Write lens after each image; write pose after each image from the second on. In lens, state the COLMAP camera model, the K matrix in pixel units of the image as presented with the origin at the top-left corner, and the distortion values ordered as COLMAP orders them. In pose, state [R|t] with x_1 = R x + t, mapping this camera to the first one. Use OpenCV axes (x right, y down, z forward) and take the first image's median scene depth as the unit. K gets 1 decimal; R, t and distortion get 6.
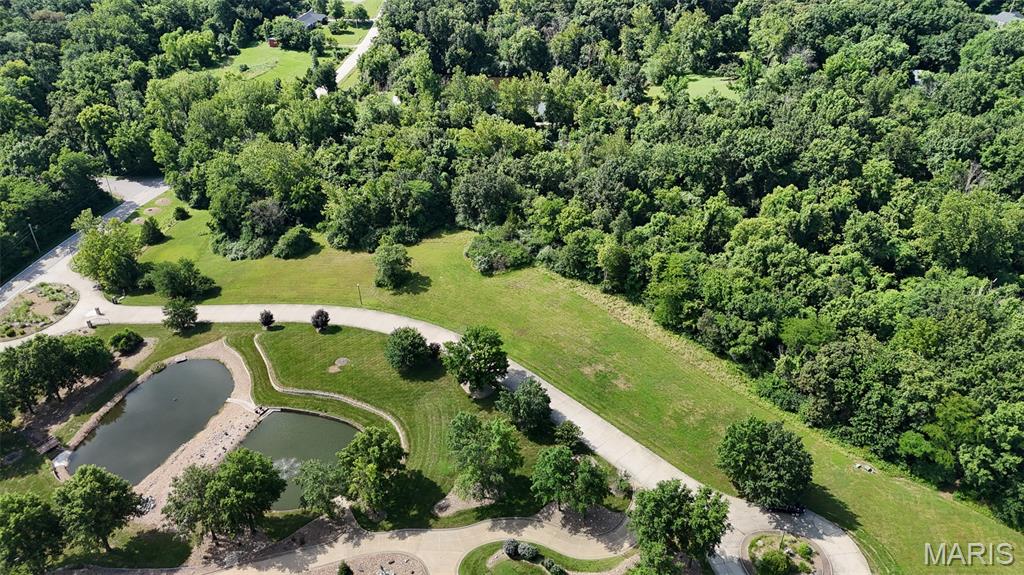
lens RADIAL K [[738.5, 0, 512.0], [0, 738.5, 287.5], [0, 0, 1]] dist [0.093364, -0.112494]
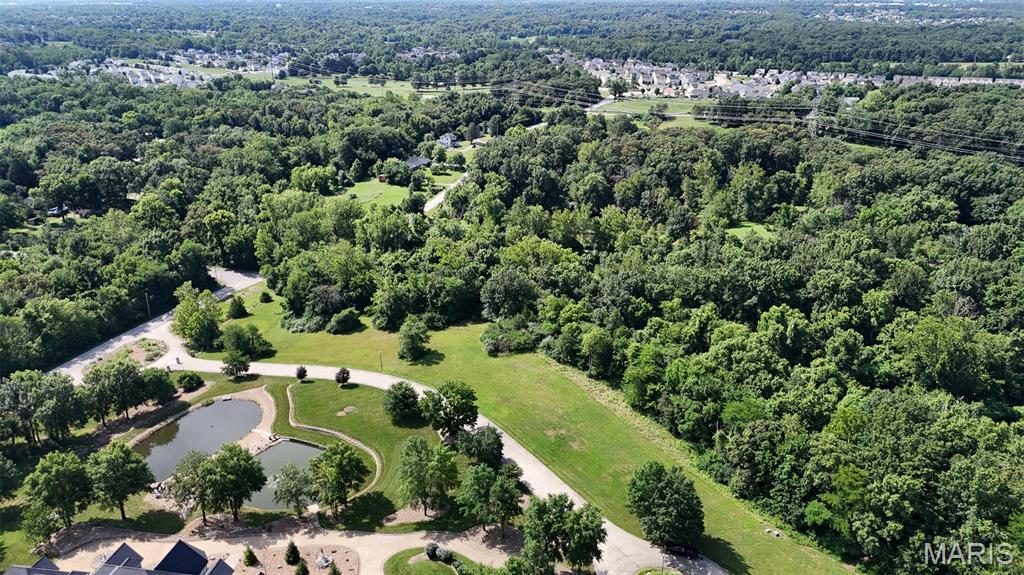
lens RADIAL K [[738.5, 0, 512.0], [0, 738.5, 287.5], [0, 0, 1]] dist [0.093364, -0.112494]
pose [[0.983679, 0.069364, -0.166024, 0.169376], [-0.102481, 0.974403, -0.200092, 0.100311], [0.147895, 0.213840, 0.965608, -0.113942]]
